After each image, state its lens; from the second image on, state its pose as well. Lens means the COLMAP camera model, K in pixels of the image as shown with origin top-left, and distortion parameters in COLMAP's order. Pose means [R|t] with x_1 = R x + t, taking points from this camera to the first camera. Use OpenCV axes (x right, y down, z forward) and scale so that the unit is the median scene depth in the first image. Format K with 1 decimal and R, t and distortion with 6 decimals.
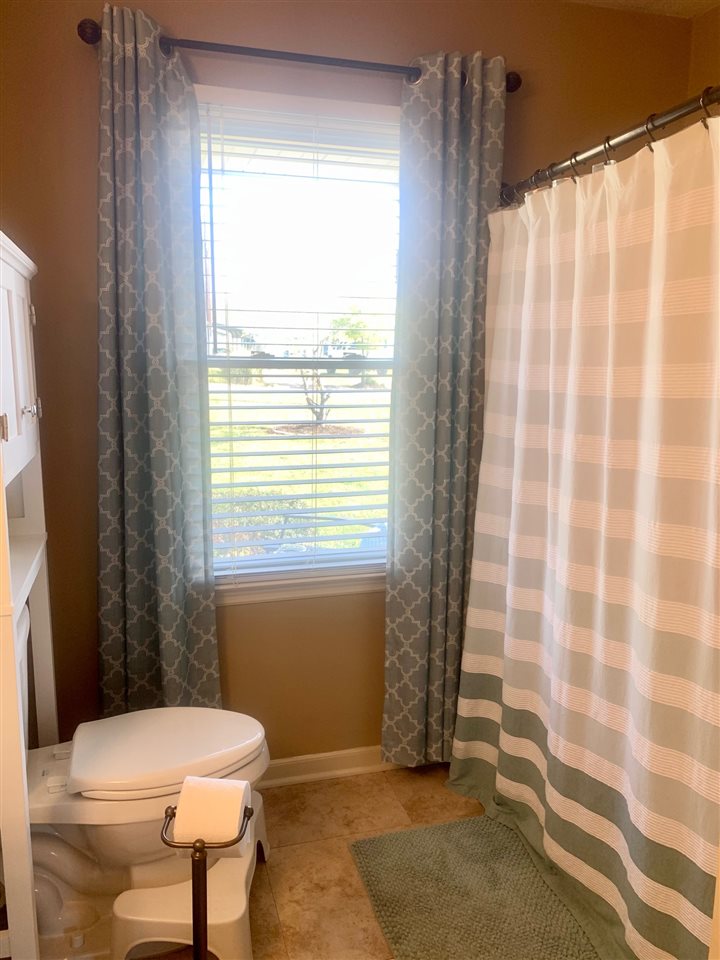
lens RADIAL K [[737.3, 0, 359.4], [0, 737.3, 477.3], [0, 0, 1]] dist [0.042949, -0.037883]
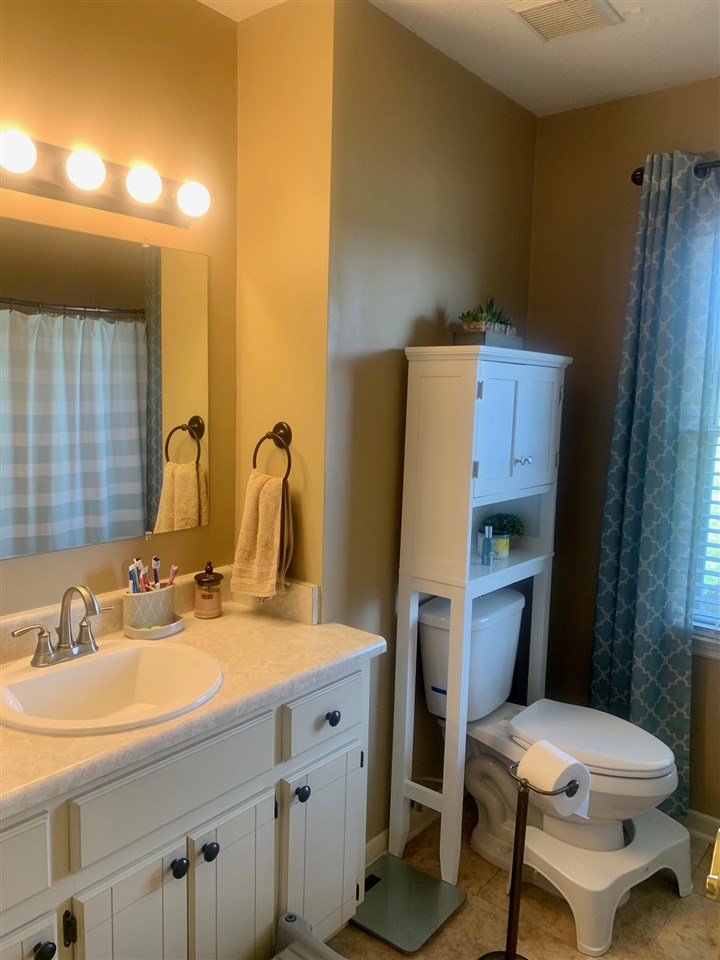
lens RADIAL K [[737.3, 0, 358.8], [0, 737.3, 481.2], [0, 0, 1]] dist [0.042949, -0.037883]
pose [[0.554147, 0.108782, -0.825280, 0.448821], [-0.160710, 0.986753, 0.022155, -0.023824], [0.816758, 0.120353, 0.564289, -0.059257]]
